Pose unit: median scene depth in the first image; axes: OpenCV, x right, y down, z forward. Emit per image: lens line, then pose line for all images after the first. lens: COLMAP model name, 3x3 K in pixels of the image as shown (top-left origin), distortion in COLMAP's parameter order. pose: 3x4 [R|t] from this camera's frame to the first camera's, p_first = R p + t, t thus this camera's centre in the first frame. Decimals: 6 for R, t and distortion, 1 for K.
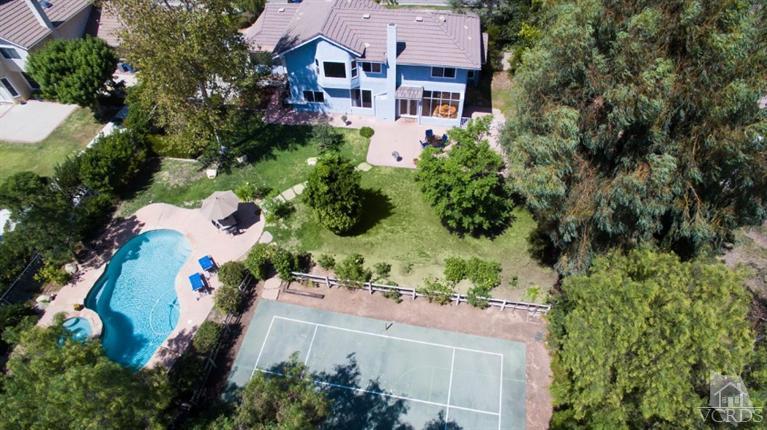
lens RADIAL K [[446.6, 0, 383.5], [0, 446.6, 215.0], [0, 0, 1]] dist [-0.129066, 0.087088]
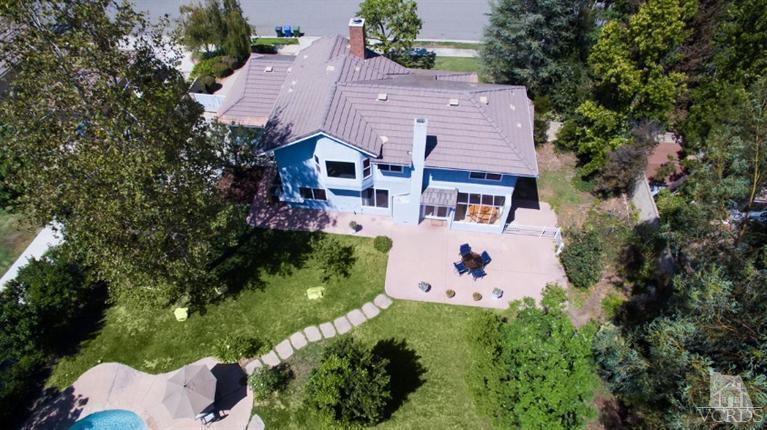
lens RADIAL K [[446.6, 0, 383.5], [0, 446.6, 215.0], [0, 0, 1]] dist [-0.129066, 0.087088]
pose [[0.999871, -0.008642, 0.013567, -0.049208], [0.008257, 0.999567, 0.028236, -0.274019], [-0.013805, -0.028121, 0.999509, 0.240992]]
